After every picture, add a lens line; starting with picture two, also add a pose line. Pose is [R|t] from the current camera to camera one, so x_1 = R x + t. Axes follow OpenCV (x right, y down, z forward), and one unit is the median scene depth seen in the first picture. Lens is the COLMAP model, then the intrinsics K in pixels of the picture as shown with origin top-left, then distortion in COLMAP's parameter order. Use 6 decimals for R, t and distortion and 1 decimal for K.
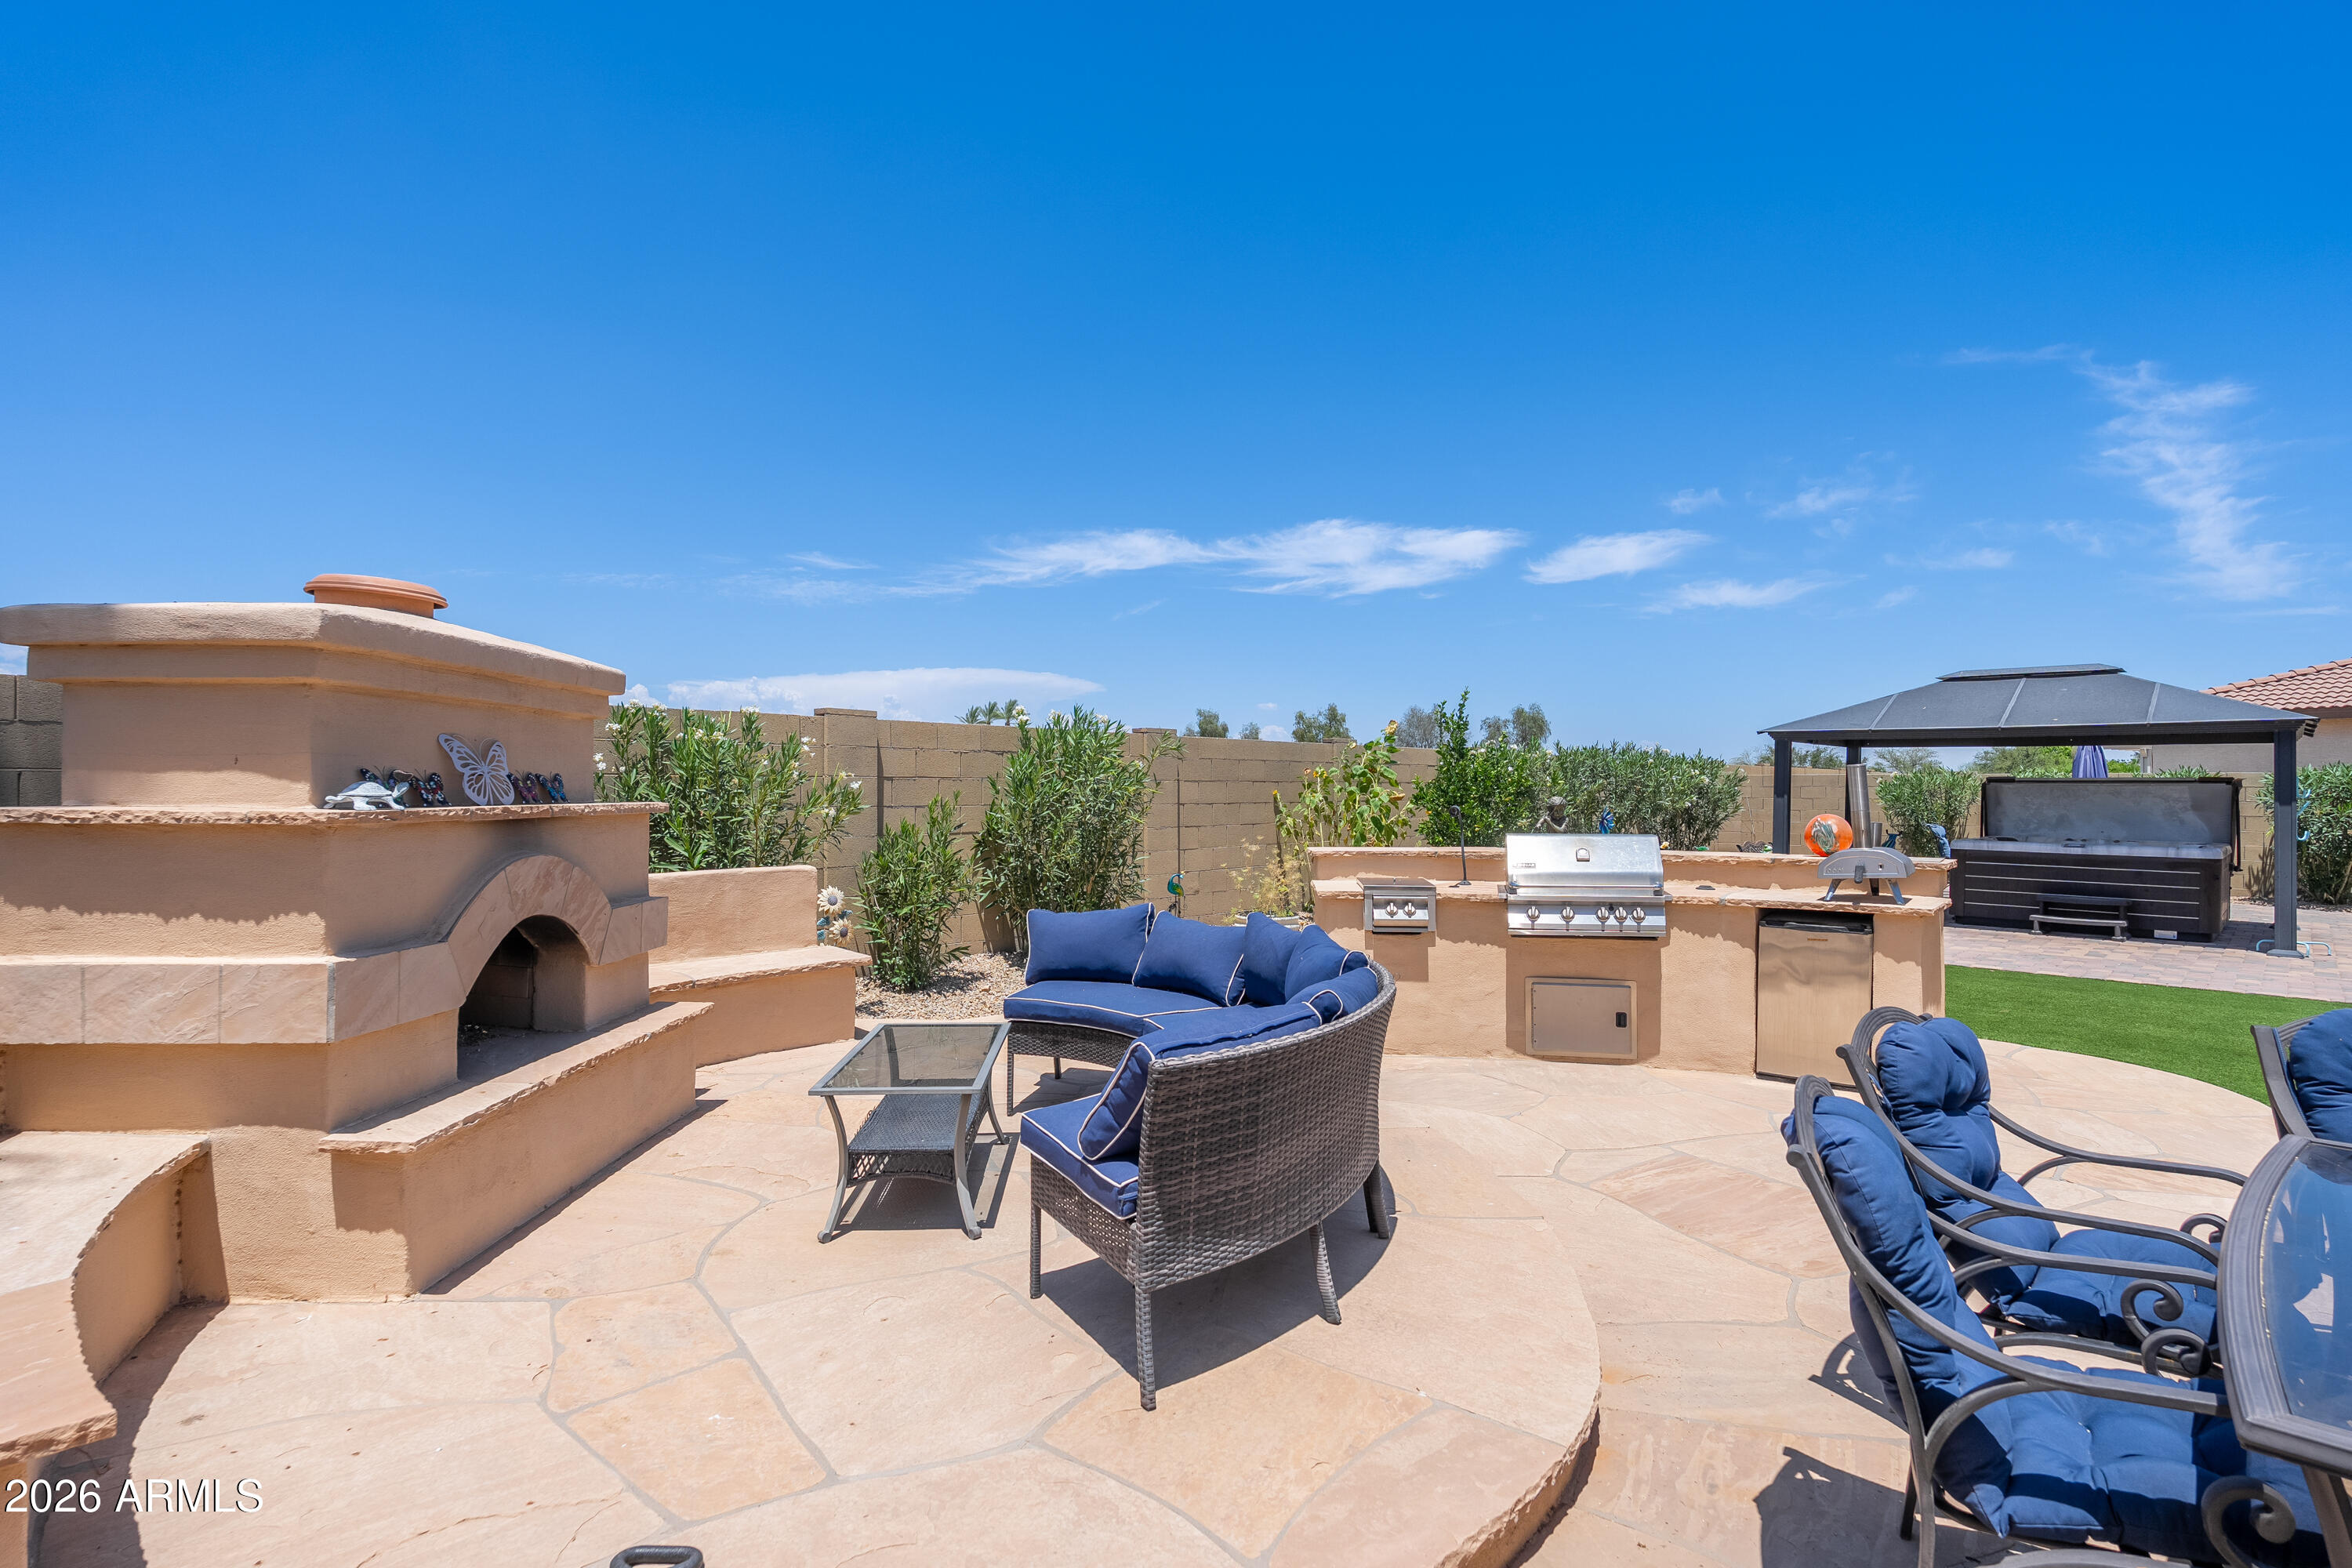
lens RADIAL K [[1143.1, 0, 1176.0], [0, 1143.1, 784.0], [0, 0, 1]] dist [-0.004347, 0.000319]
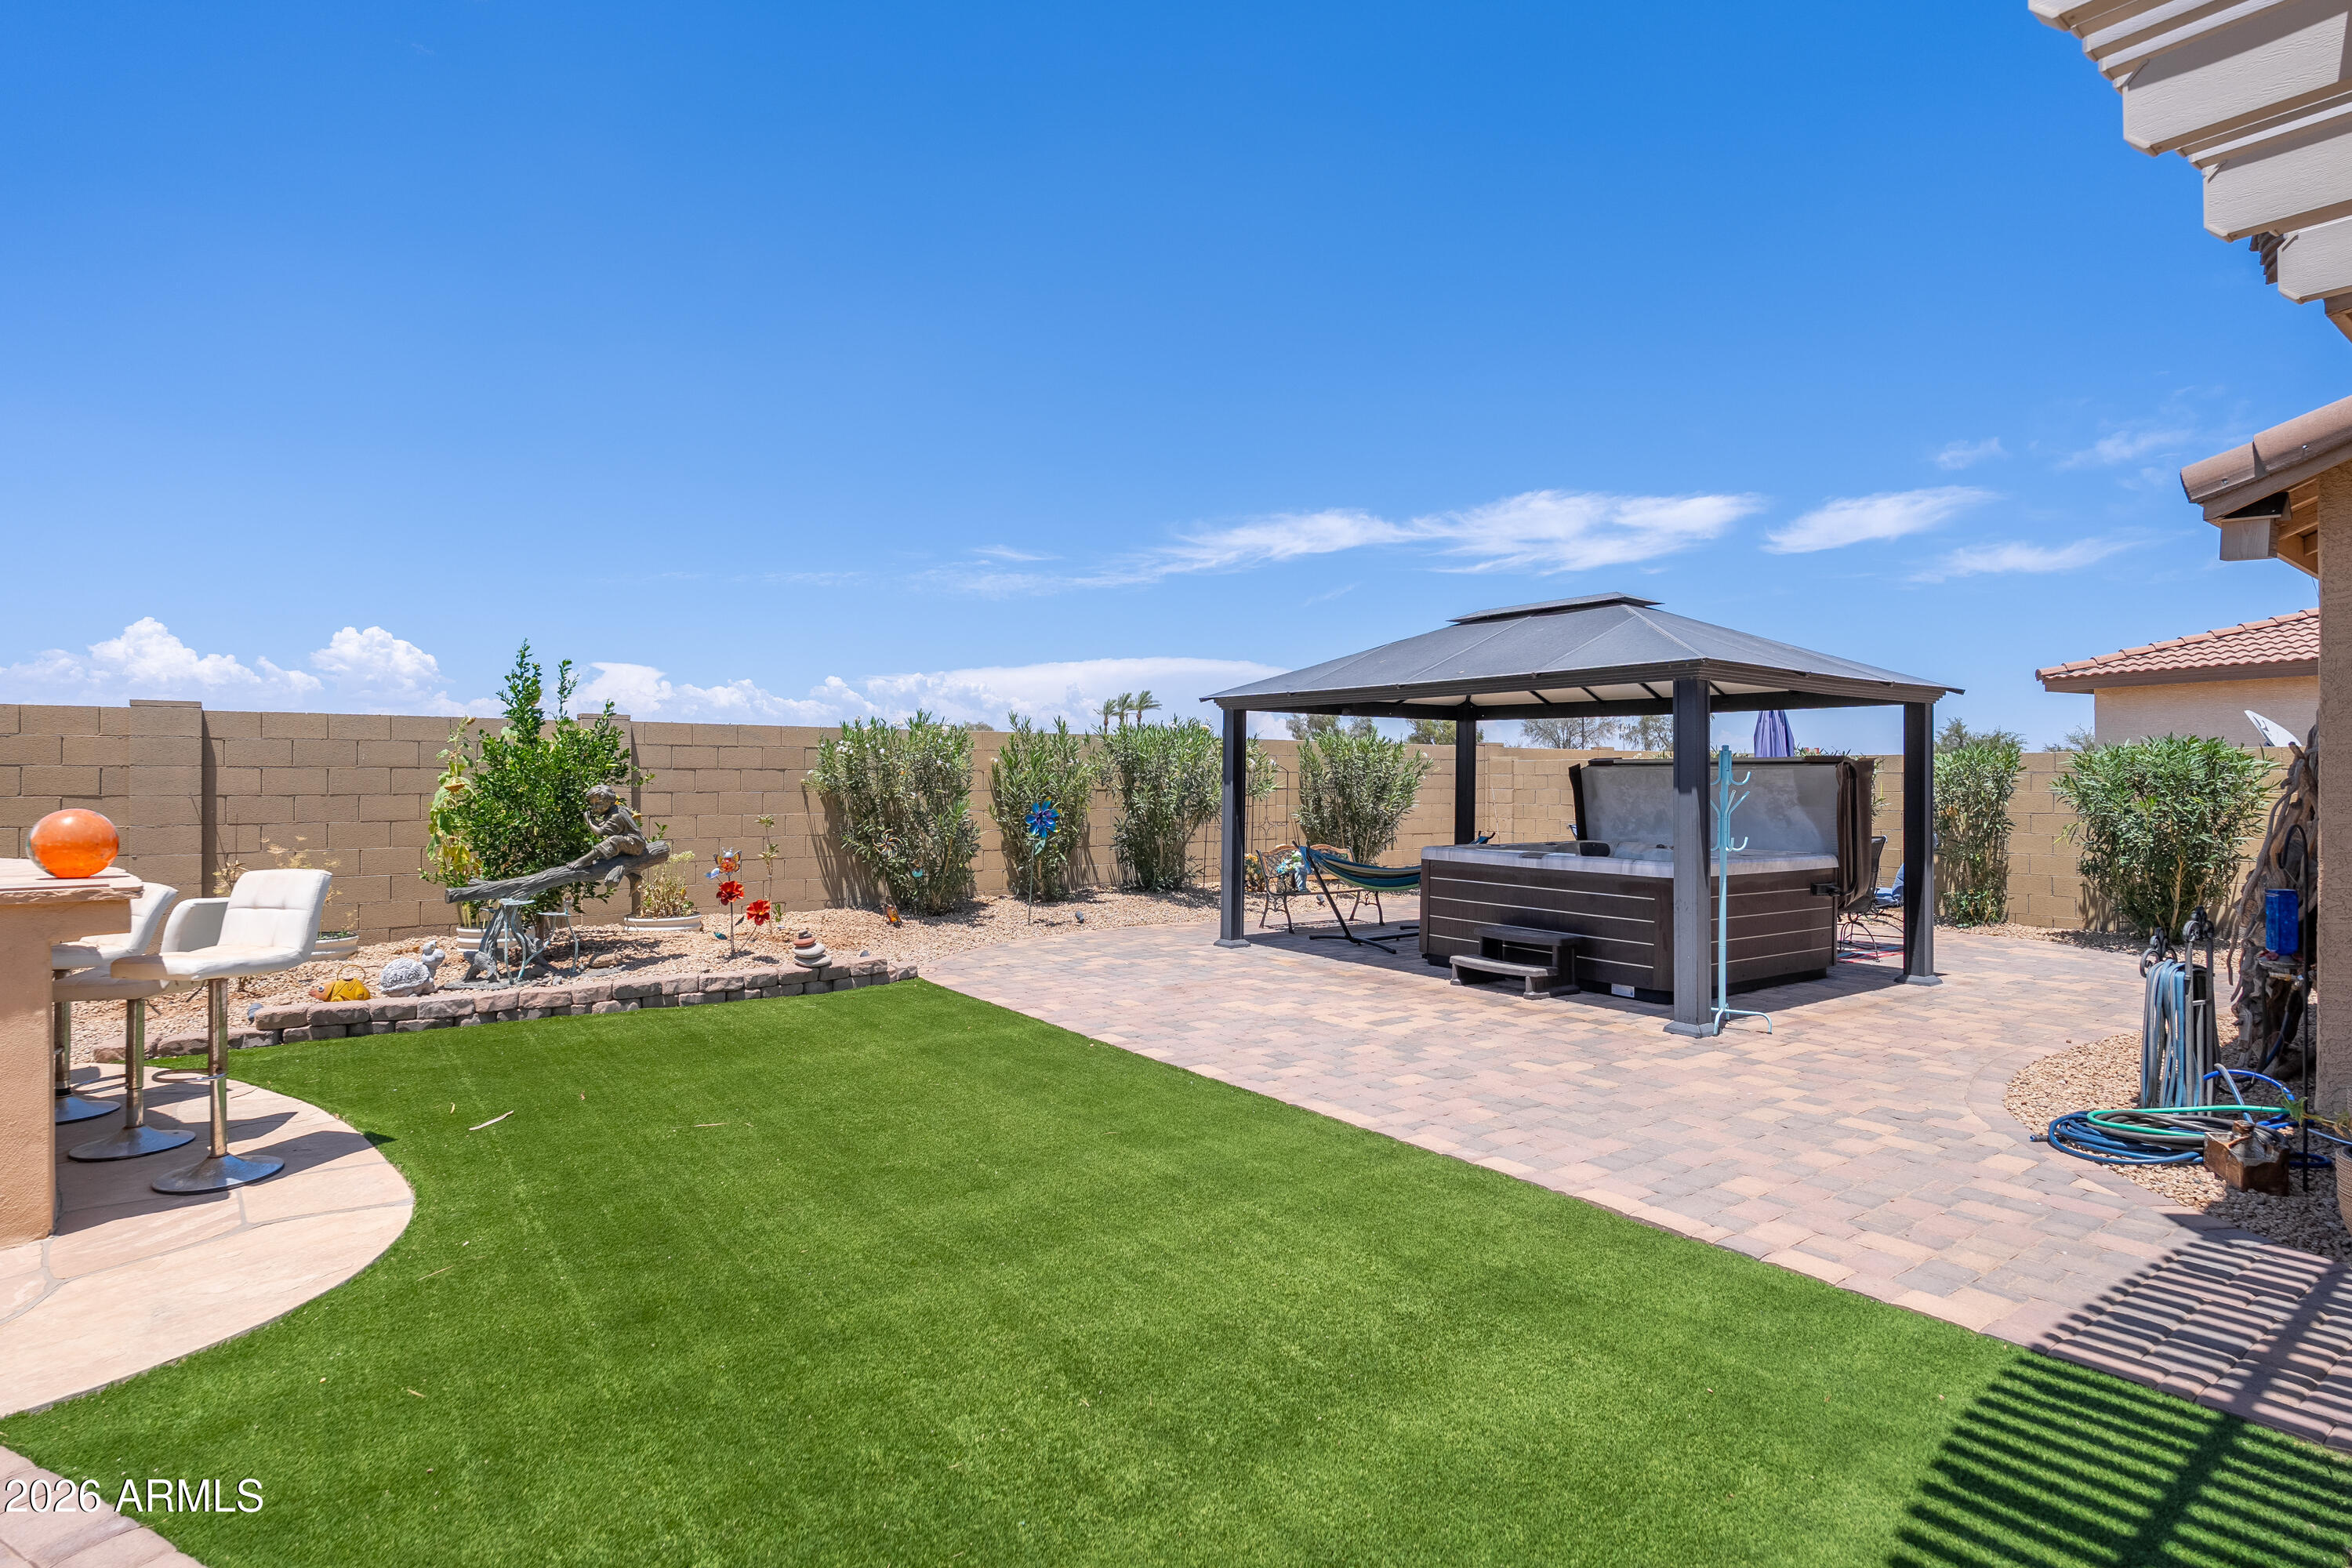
lens RADIAL K [[1190.0, 0, 1176.0], [0, 1190.0, 784.0], [0, 0, 1]] dist [-0.002533, -0.001341]
pose [[0.987416, -0.001859, -0.158131, 0.730243], [0.002744, 0.999982, 0.005377, 0.006610], [0.158118, -0.005743, 0.987404, 0.272173]]
